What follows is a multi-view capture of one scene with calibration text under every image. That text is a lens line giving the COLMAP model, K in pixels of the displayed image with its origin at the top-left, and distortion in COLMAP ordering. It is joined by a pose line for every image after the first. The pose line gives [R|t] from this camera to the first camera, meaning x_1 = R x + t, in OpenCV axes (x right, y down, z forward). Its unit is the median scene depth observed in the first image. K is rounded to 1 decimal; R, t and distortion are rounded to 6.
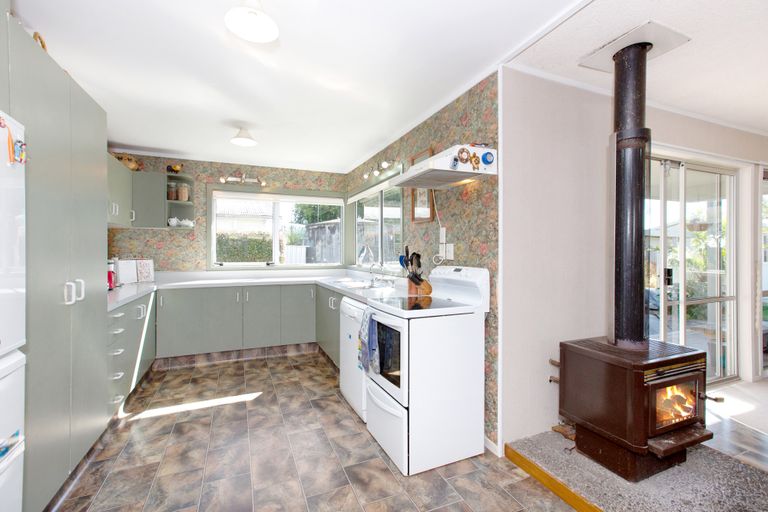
lens RADIAL K [[355.6, 0, 384.8], [0, 355.6, 252.9], [0, 0, 1]] dist [-0.021326, 0.003344]
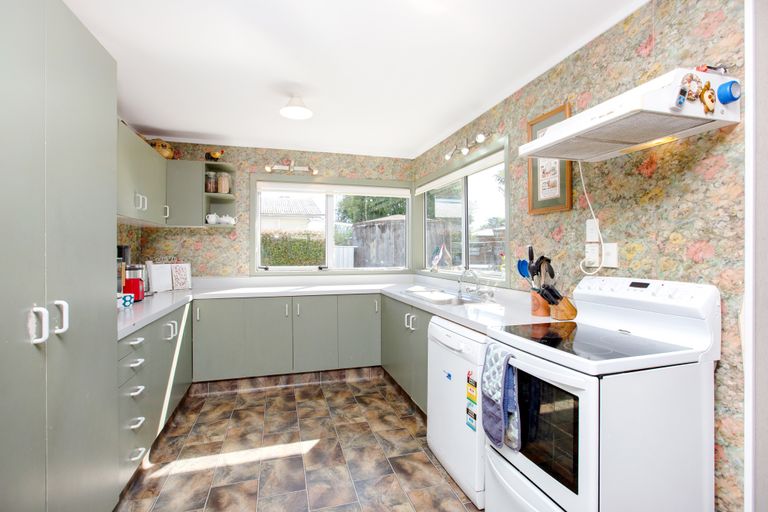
lens RADIAL K [[355.6, 0, 388.0], [0, 355.6, 253.9], [0, 0, 1]] dist [-0.021326, 0.003344]
pose [[0.995688, -0.000608, -0.092758, -0.134502], [0.000815, 0.999997, 0.002197, -0.006203], [0.092757, -0.002263, 0.995686, 0.258318]]
